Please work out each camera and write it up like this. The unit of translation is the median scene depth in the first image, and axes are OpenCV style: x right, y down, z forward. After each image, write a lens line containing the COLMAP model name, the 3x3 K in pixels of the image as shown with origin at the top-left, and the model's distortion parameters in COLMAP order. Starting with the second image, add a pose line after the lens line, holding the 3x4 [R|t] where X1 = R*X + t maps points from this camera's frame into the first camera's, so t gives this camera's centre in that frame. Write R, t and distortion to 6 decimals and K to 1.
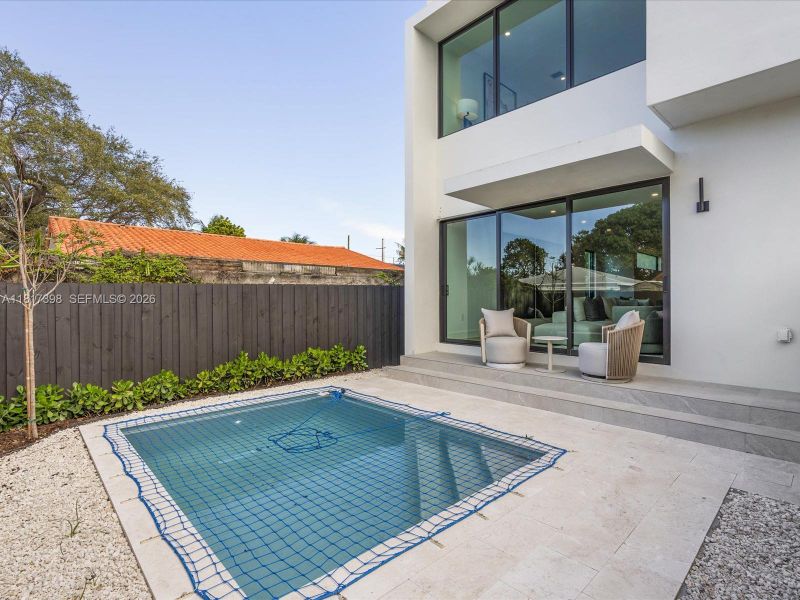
lens RADIAL K [[407.8, 0, 405.8], [0, 407.8, 300.7], [0, 0, 1]] dist [-0.012468, 0.000441]
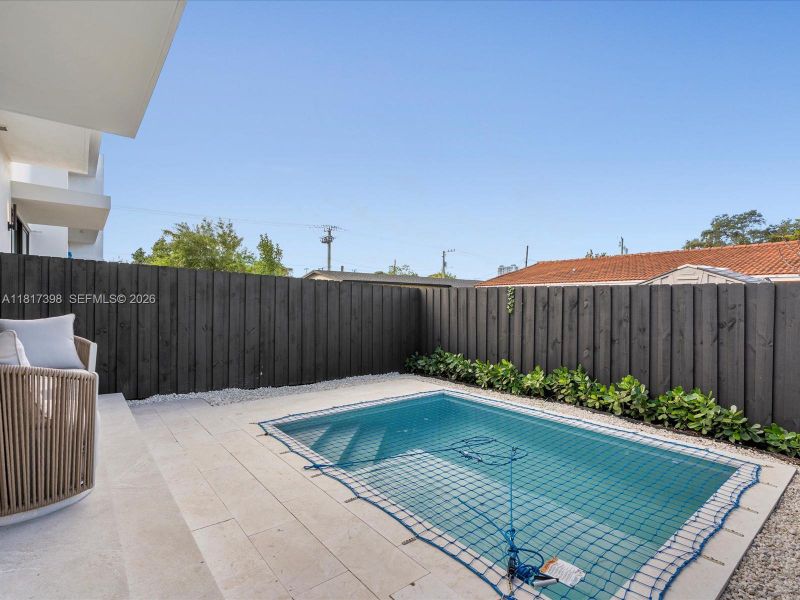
lens RADIAL K [[407.8, 0, 405.8], [0, 407.8, 300.7], [0, 0, 1]] dist [-0.012468, 0.000441]
pose [[-0.997153, -0.004523, 0.075268, -0.092163], [-0.004945, 0.999973, -0.005423, 0.000247], [-0.075241, -0.005780, -0.997149, 1.363632]]
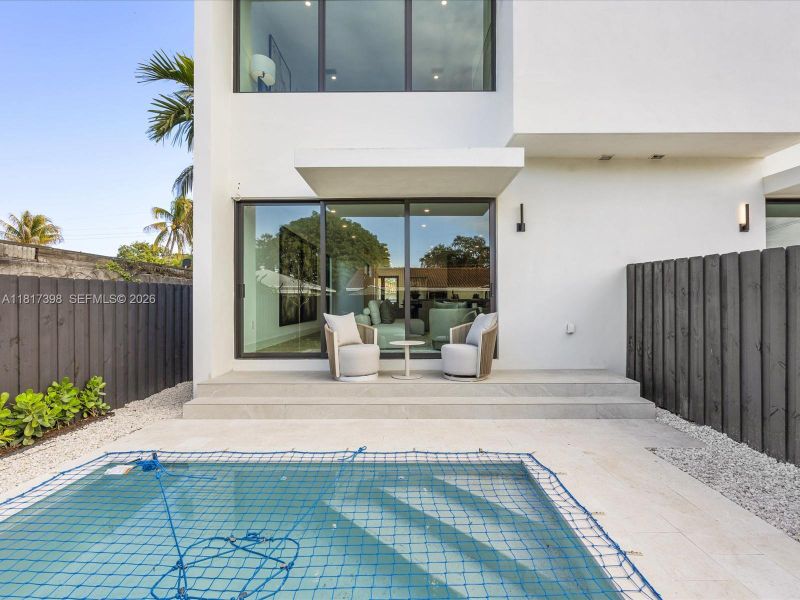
lens RADIAL K [[407.8, 0, 405.8], [0, 407.8, 300.7], [0, 0, 1]] dist [-0.012468, 0.000441]
pose [[0.692214, 0.004254, 0.721680, -0.332757], [0.002508, 0.999962, -0.008299, 0.000652], [-0.721688, 0.007554, 0.692177, 0.326934]]
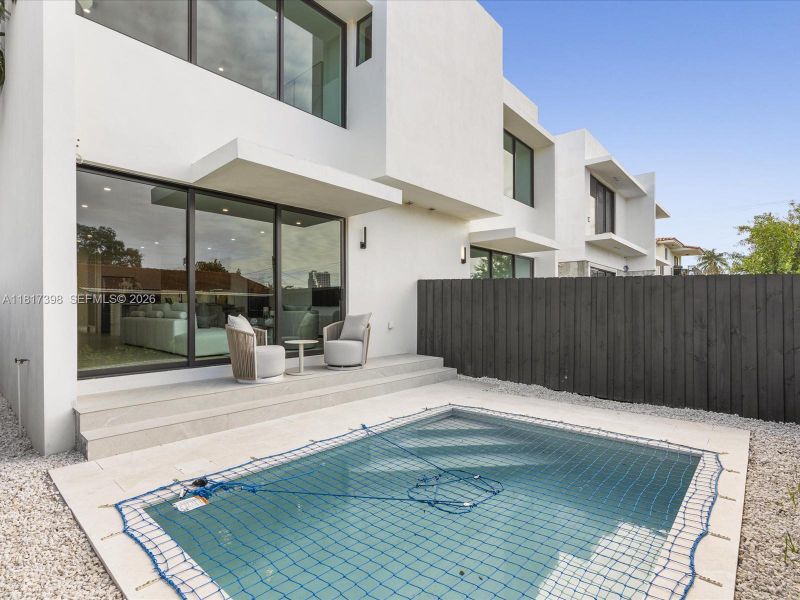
lens RADIAL K [[407.8, 0, 405.8], [0, 407.8, 300.7], [0, 0, 1]] dist [-0.012468, 0.000441]
pose [[-0.085908, 0.021603, 0.996069, -0.685926], [0.003663, 0.999765, -0.021368, 0.010461], [-0.996296, 0.001813, -0.085967, 0.801754]]
